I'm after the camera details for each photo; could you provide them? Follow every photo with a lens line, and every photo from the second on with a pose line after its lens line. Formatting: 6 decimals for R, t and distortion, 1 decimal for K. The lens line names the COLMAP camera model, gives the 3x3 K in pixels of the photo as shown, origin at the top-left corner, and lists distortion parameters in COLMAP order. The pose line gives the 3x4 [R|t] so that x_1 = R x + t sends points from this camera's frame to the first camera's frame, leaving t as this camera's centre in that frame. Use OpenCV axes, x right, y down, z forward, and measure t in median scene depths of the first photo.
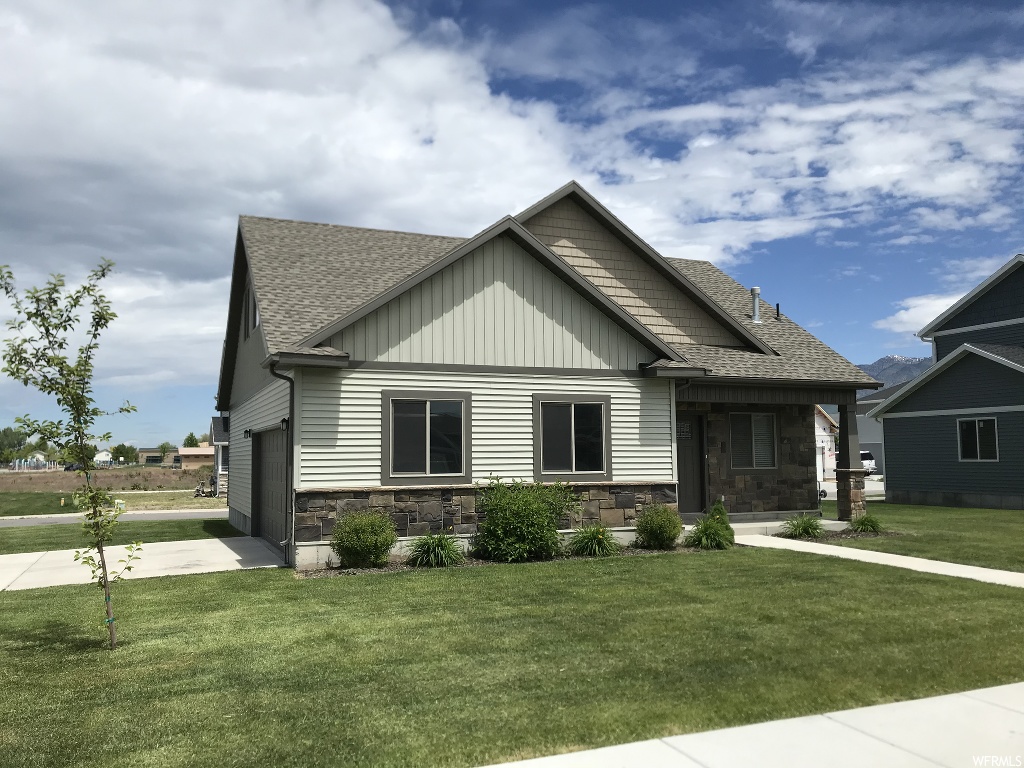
lens RADIAL K [[853.1, 0, 512.0], [0, 853.1, 384.0], [0, 0, 1]] dist [0.010157, 0.001010]
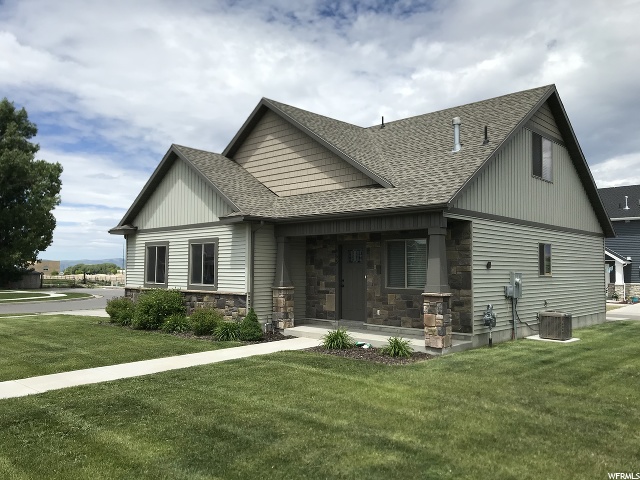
lens RADIAL K [[520.1, 0, 320.0], [0, 520.1, 240.0], [0, 0, 1]] dist [0.006665, 0.001481]
pose [[0.401814, -0.042840, -0.914719, 0.861081], [0.072852, 0.997234, -0.014702, 0.036687], [0.912819, -0.060732, 0.403824, 0.619373]]
